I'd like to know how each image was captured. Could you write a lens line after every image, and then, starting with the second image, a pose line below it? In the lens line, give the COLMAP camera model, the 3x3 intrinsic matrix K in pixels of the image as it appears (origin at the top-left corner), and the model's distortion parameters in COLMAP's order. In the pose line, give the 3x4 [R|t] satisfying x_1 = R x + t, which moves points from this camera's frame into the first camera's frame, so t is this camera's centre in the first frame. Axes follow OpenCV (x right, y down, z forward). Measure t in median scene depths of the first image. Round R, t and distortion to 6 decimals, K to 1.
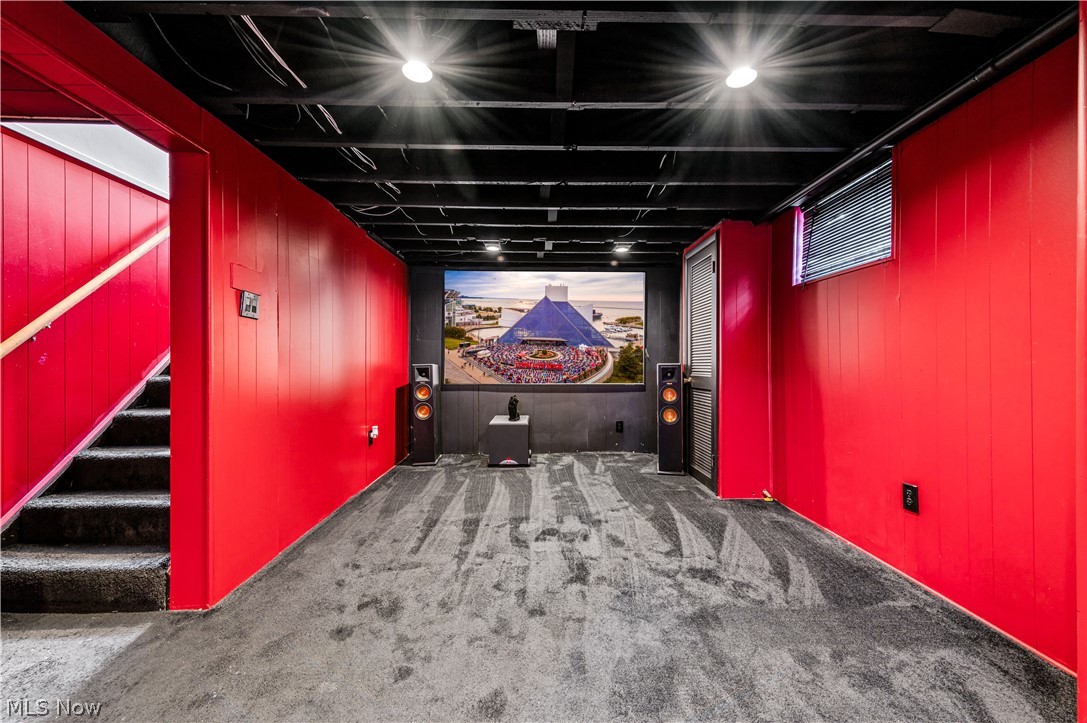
lens RADIAL K [[443.2, 0, 545.4], [0, 443.2, 363.0], [0, 0, 1]] dist [0.017088, -0.003898]
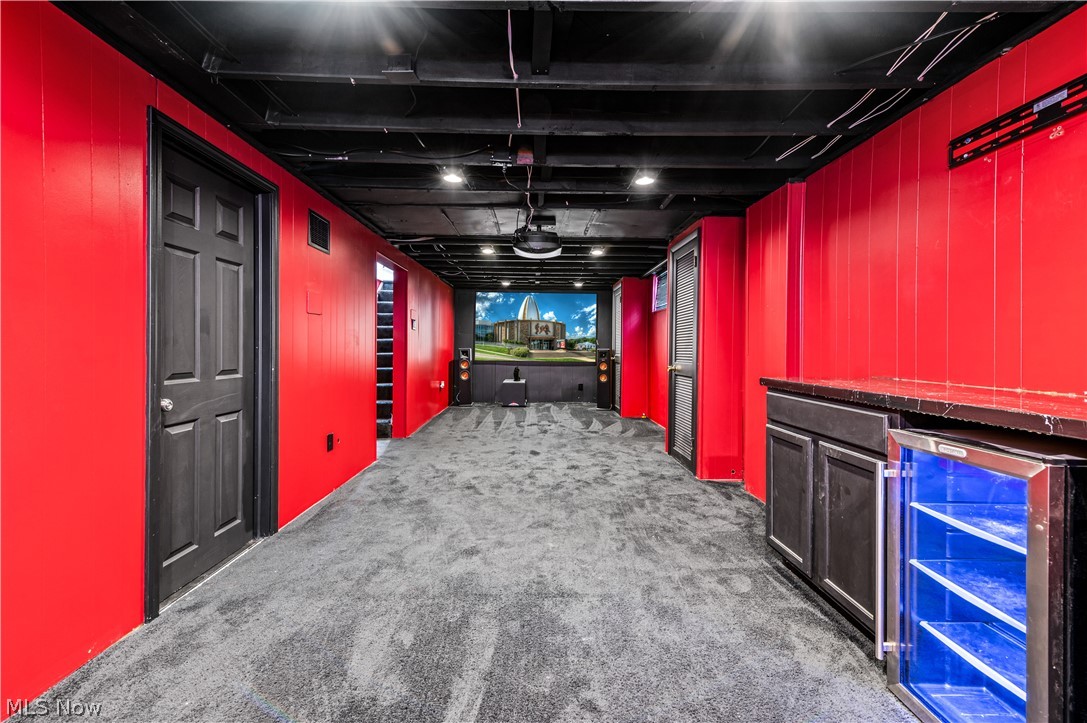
lens RADIAL K [[443.2, 0, 543.3], [0, 443.2, 354.5], [0, 0, 1]] dist [0.017088, -0.003898]
pose [[0.999975, 0.006937, -0.001509, 0.035299], [-0.006910, 0.999831, 0.017024, -0.004956], [0.001627, -0.017013, 0.999854, -0.746394]]
